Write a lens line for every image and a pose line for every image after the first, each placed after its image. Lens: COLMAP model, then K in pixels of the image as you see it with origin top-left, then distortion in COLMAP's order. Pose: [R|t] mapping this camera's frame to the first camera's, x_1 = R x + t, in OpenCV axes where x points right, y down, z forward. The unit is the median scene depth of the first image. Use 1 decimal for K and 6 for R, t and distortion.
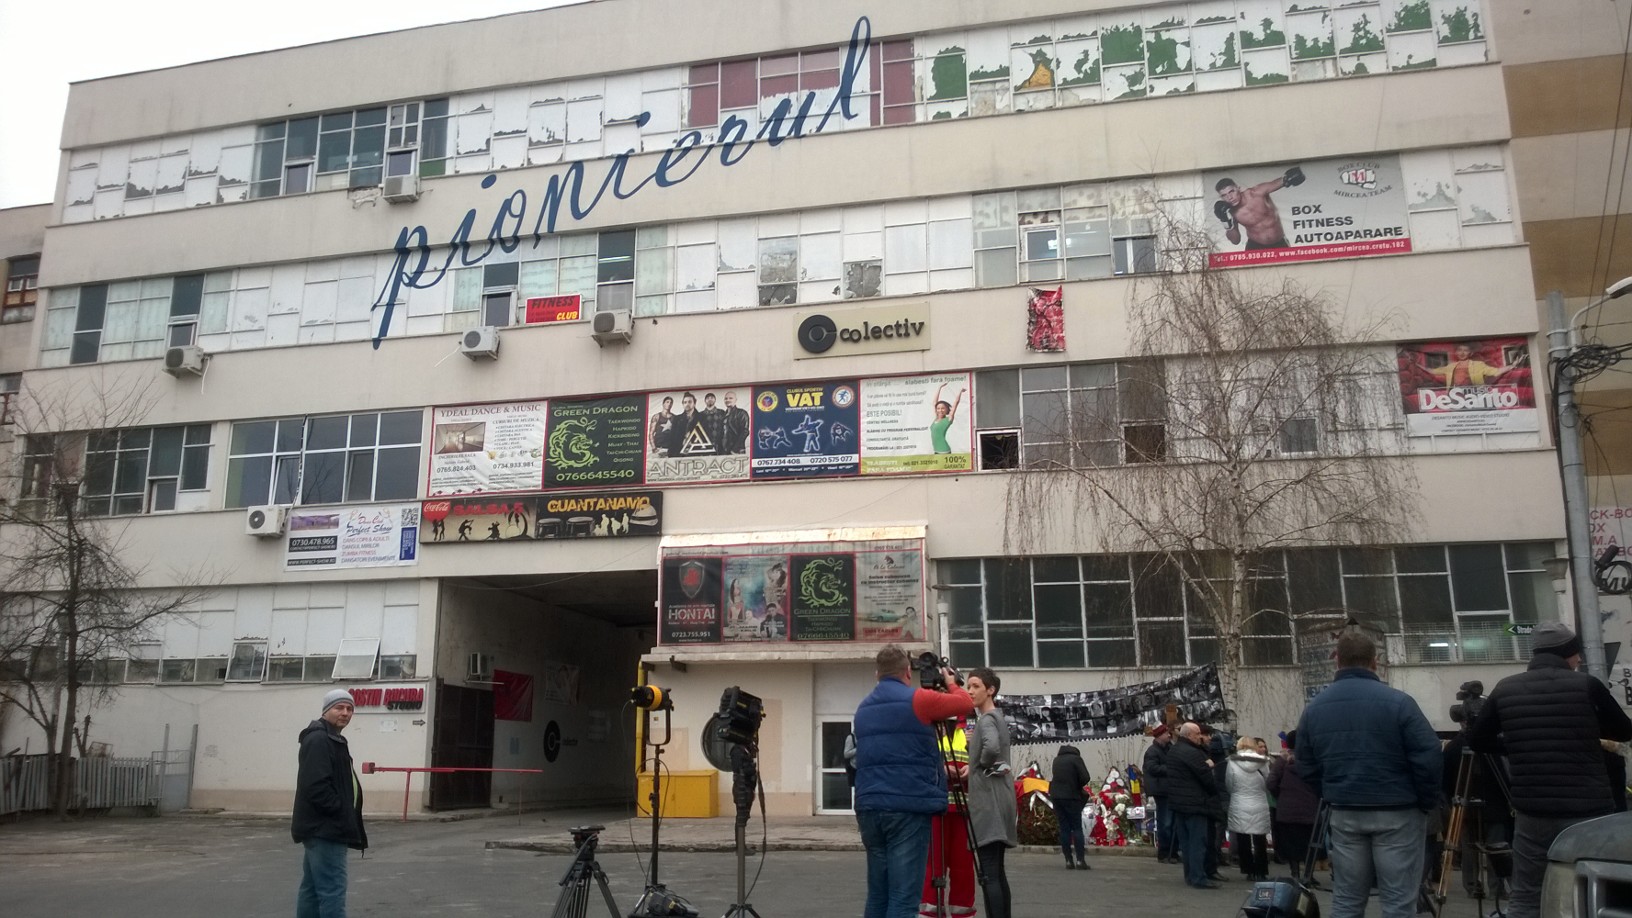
lens RADIAL K [[1240.2, 0, 774.0], [0, 1240.2, 479.7], [0, 0, 1]] dist [0.012984, -0.071445]
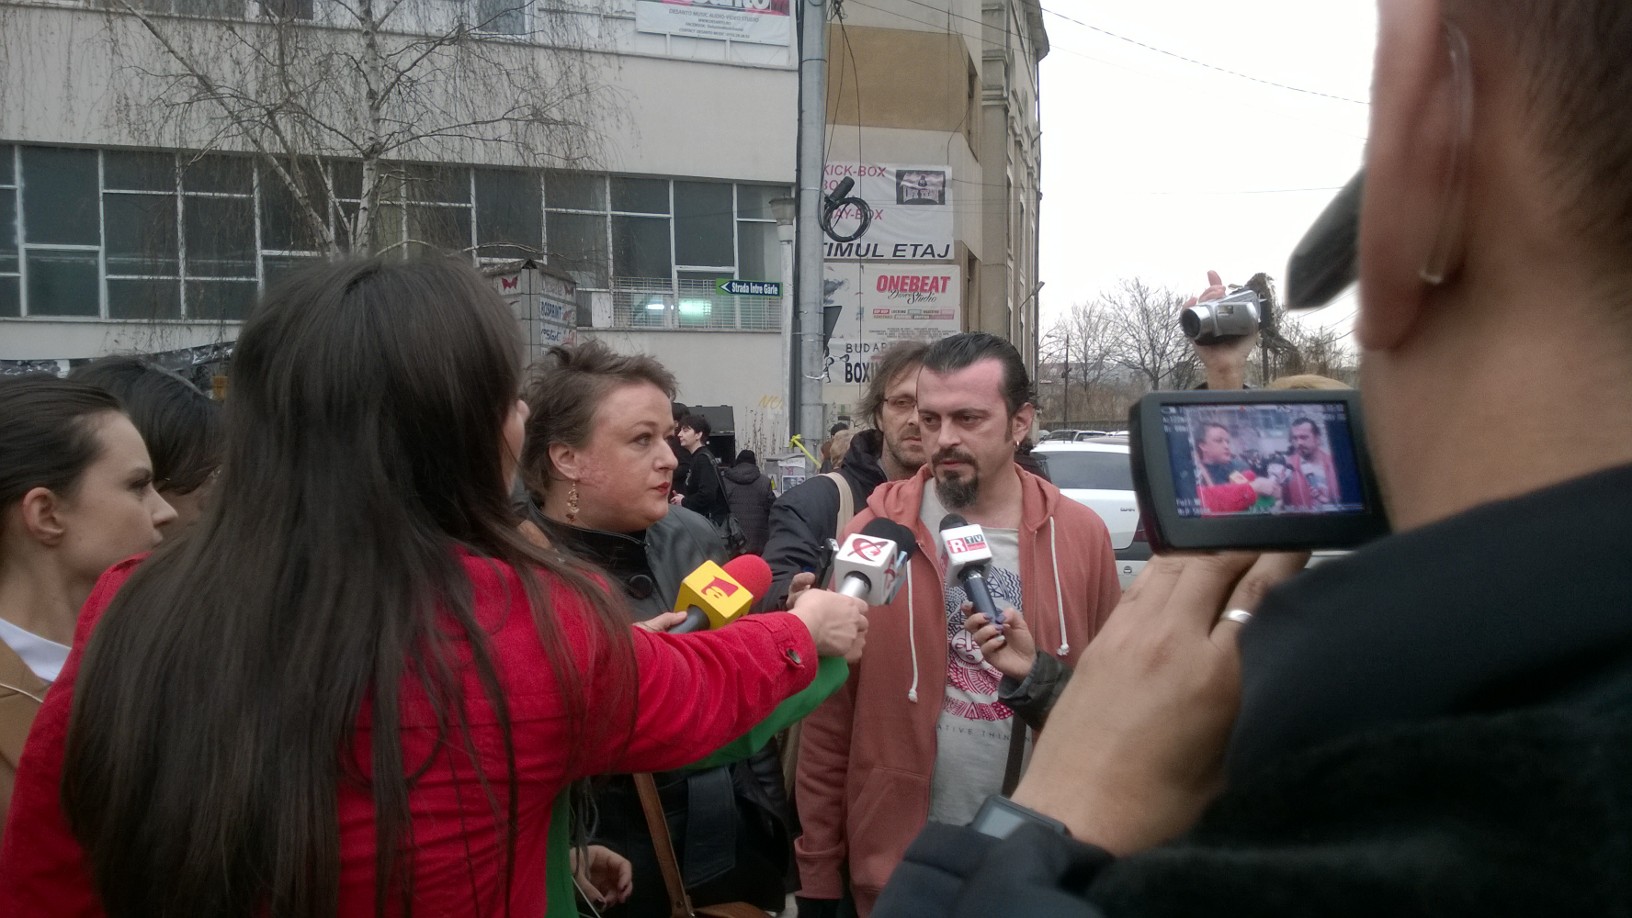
lens RADIAL K [[1240.2, 0, 813.1], [0, 1240.2, 464.6], [0, 0, 1]] dist [0.012984, -0.071445]
pose [[0.843327, -0.031036, 0.536503, 0.189536], [-0.107654, 0.968338, 0.225237, 0.040929], [-0.526507, -0.247705, 0.813285, 0.264105]]
